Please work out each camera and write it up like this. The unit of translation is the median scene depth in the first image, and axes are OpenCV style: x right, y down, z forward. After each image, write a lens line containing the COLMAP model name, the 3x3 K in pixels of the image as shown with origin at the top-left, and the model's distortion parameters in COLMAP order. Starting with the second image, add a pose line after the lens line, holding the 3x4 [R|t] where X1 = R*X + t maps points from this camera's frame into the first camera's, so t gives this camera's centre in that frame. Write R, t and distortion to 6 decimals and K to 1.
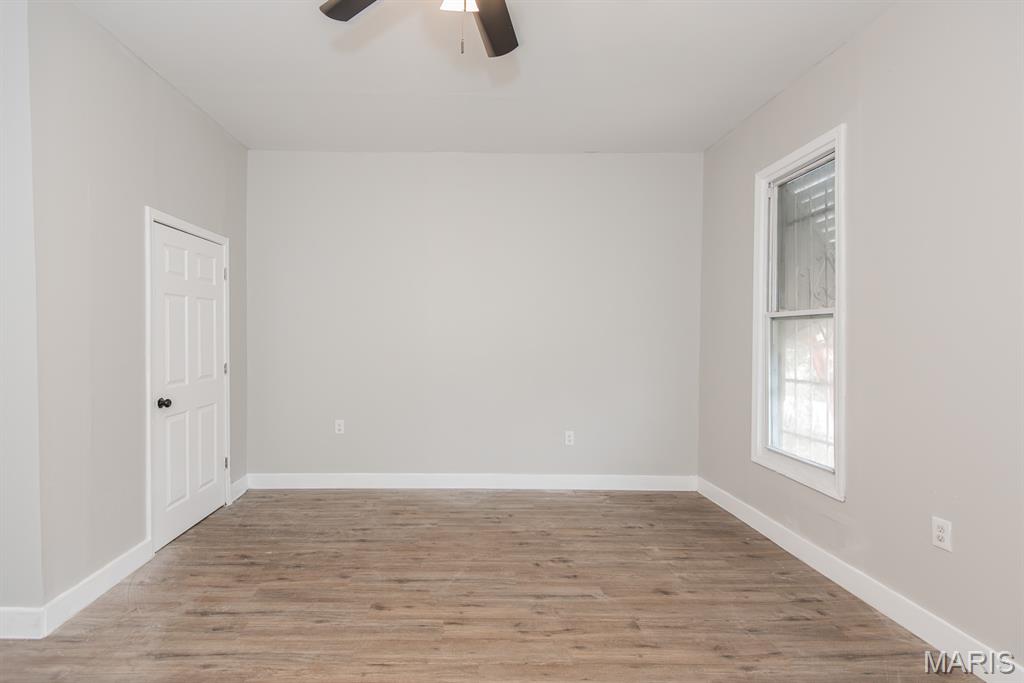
lens RADIAL K [[469.6, 0, 480.7], [0, 469.6, 334.7], [0, 0, 1]] dist [0.040112, -0.023601]
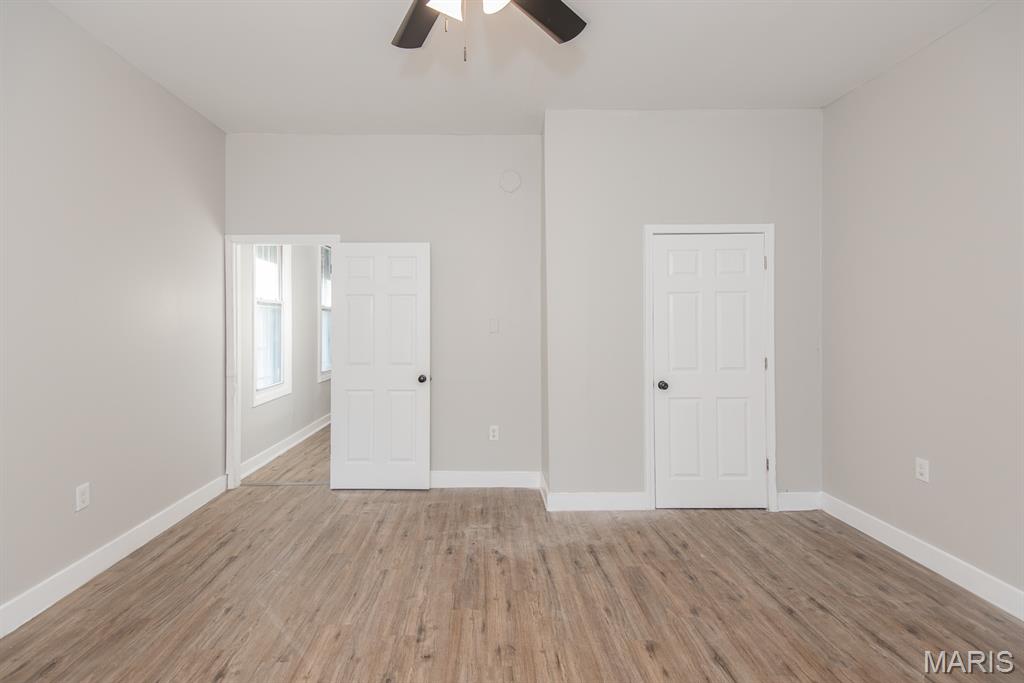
lens RADIAL K [[491.4, 0, 492.8], [0, 491.4, 321.2], [0, 0, 1]] dist [0.033306, -0.017078]
pose [[-0.009322, -0.003495, -0.999950, 0.562652], [0.001293, 0.999993, -0.003507, -0.012485], [0.999956, -0.001326, -0.009318, 0.585566]]
